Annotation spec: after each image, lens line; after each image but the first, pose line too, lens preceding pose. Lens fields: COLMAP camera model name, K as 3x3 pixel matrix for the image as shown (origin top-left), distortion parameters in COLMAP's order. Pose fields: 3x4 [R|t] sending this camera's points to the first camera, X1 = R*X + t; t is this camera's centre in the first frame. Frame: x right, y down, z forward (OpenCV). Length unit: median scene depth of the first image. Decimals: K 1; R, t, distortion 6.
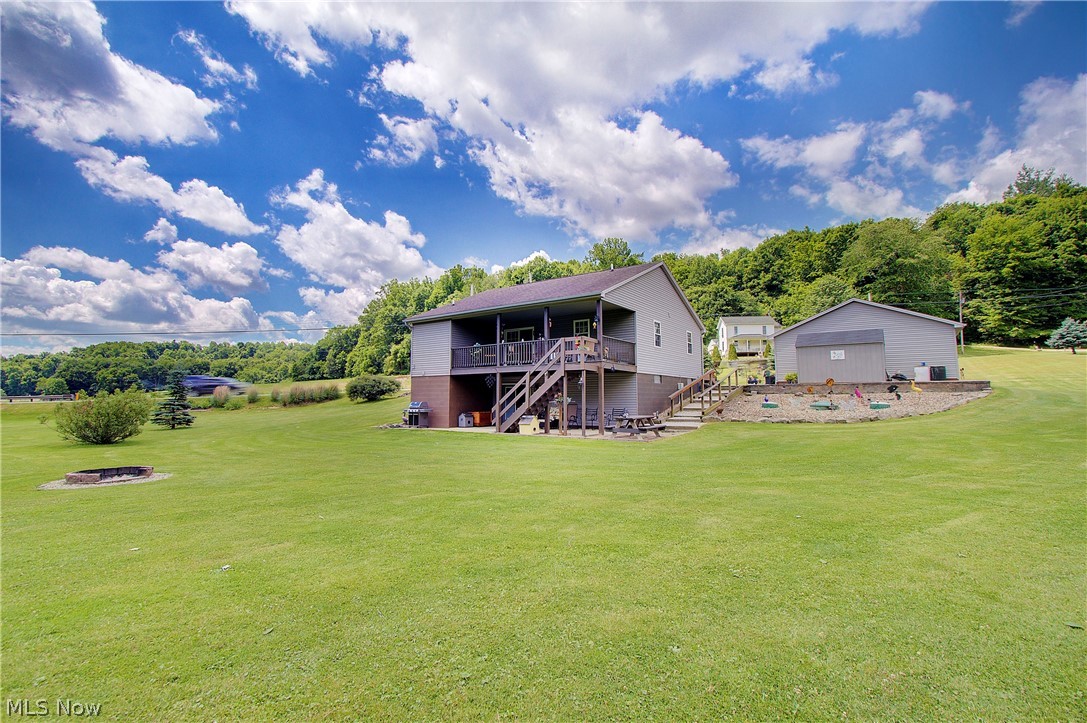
lens RADIAL K [[502.2, 0, 543.5], [0, 502.2, 361.5], [0, 0, 1]] dist [0.011289, 0.000447]
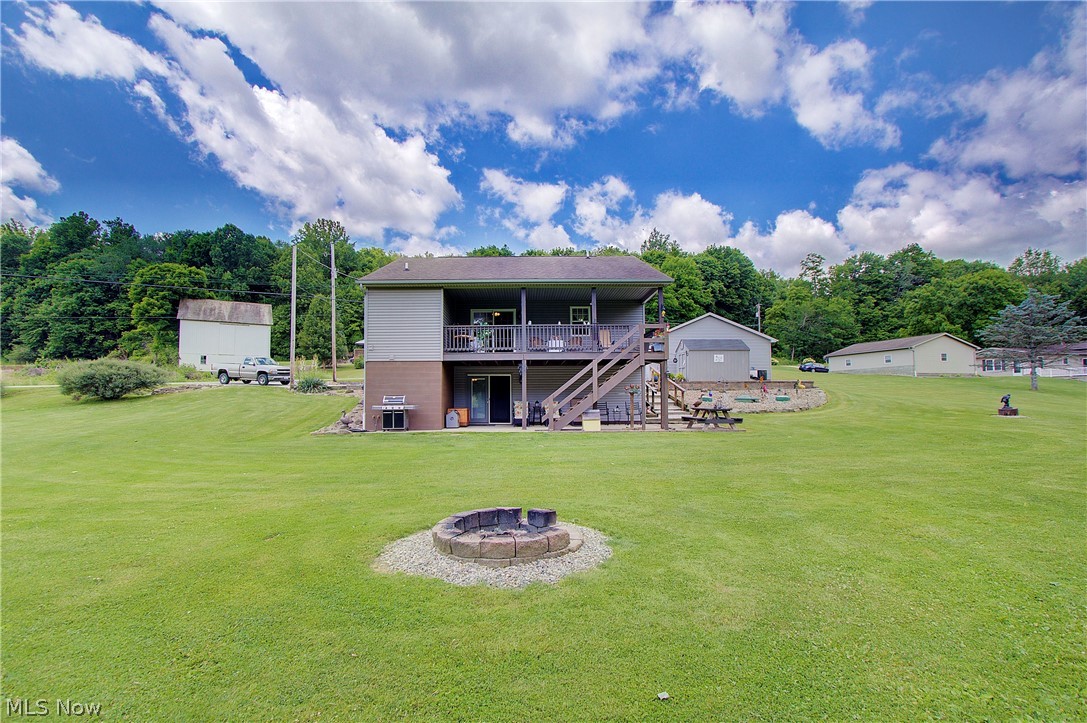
lens RADIAL K [[515.3, 0, 534.8], [0, 515.3, 374.9], [0, 0, 1]] dist [-0.000235, 0.000019]
pose [[0.809426, 0.026635, 0.586618, -0.190515], [-0.038121, 0.999247, 0.007230, 0.013362], [-0.585983, -0.028215, 0.809832, 0.100262]]
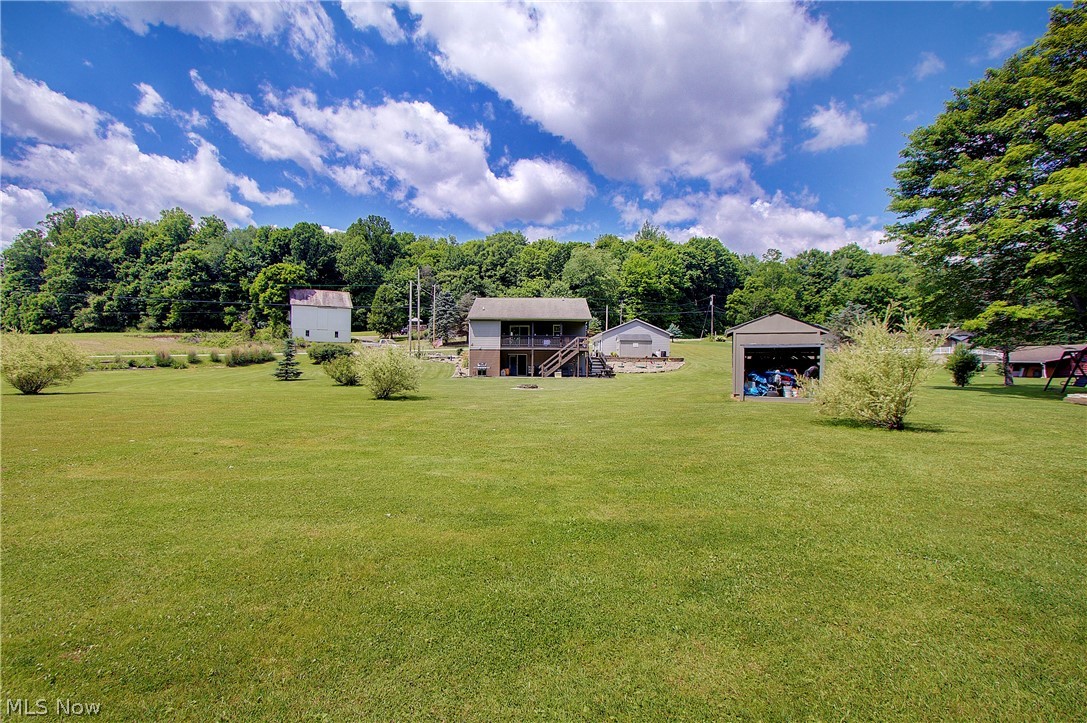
lens RADIAL K [[502.2, 0, 543.5], [0, 502.2, 361.5], [0, 0, 1]] dist [0.011289, 0.000447]
pose [[0.813138, 0.013337, 0.581918, -0.418147], [-0.052676, 0.997321, 0.050748, -0.012284], [-0.579682, -0.071919, 0.811663, -0.236907]]
